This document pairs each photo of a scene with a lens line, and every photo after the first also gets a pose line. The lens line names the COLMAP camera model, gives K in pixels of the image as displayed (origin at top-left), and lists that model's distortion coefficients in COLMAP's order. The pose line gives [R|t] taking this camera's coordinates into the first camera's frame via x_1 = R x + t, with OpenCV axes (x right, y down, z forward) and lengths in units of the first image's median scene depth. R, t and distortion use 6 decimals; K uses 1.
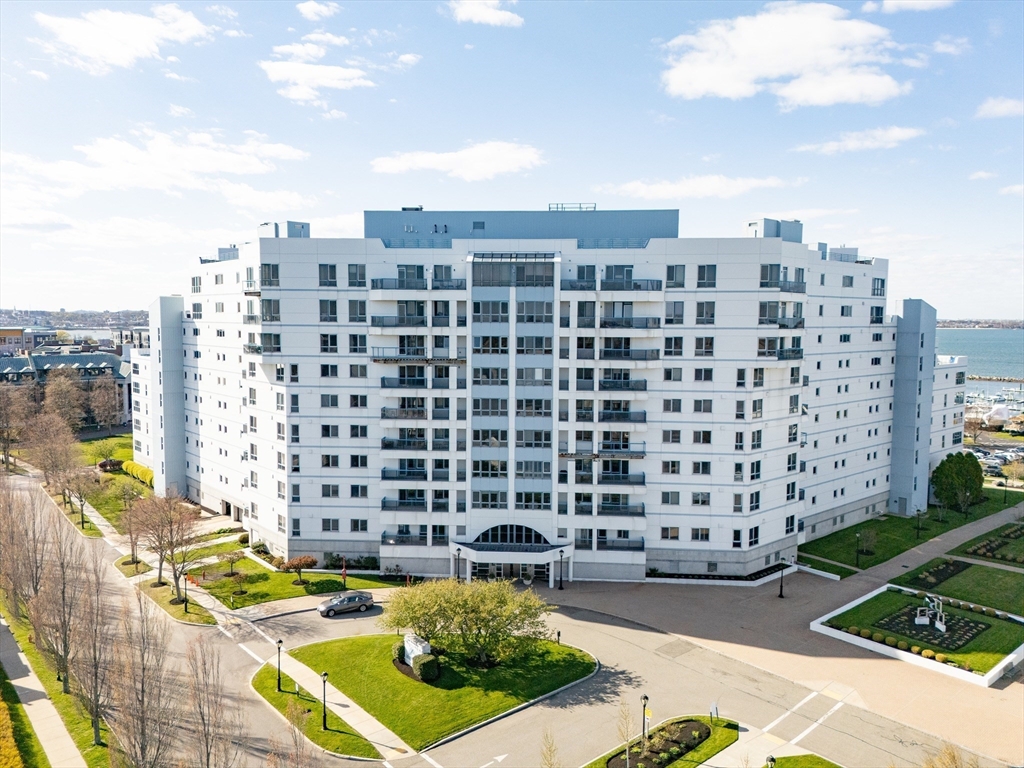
lens RADIAL K [[747.0, 0, 536.2], [0, 747.0, 385.8], [0, 0, 1]] dist [0.175945, -0.200736]
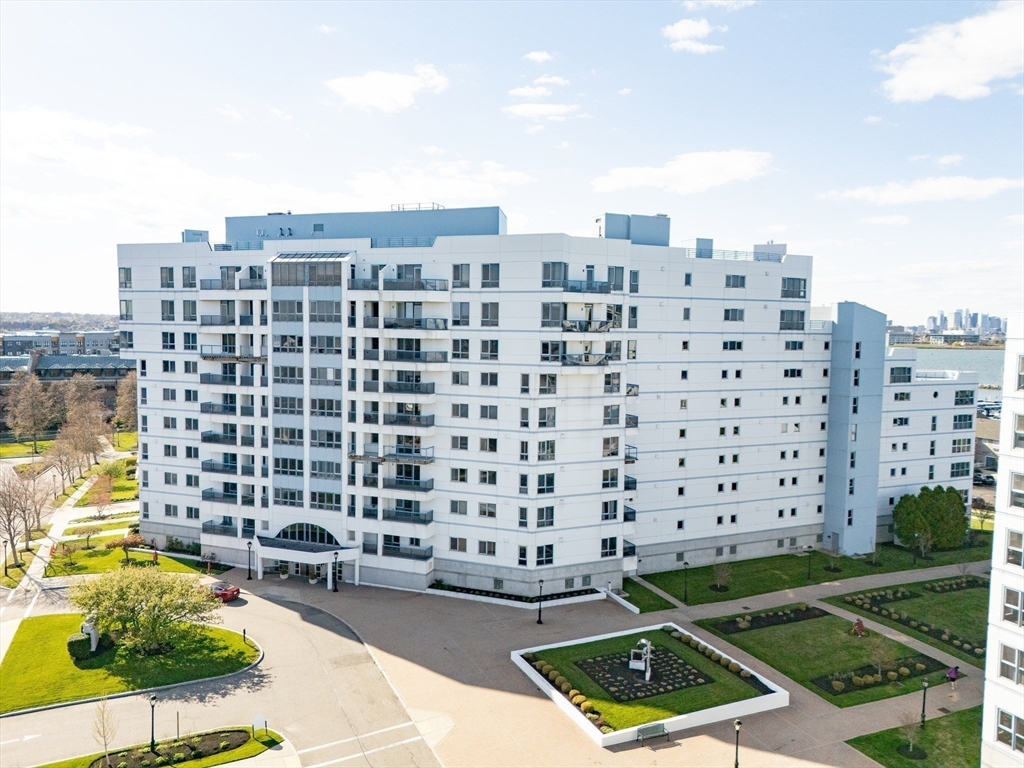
lens RADIAL K [[747.0, 0, 536.2], [0, 747.0, 385.8], [0, 0, 1]] dist [0.175945, -0.200736]
pose [[0.954374, 0.029418, -0.297162, 0.557948], [-0.033013, 0.999430, -0.007087, -0.001771], [0.296784, 0.016574, 0.954801, 0.118259]]
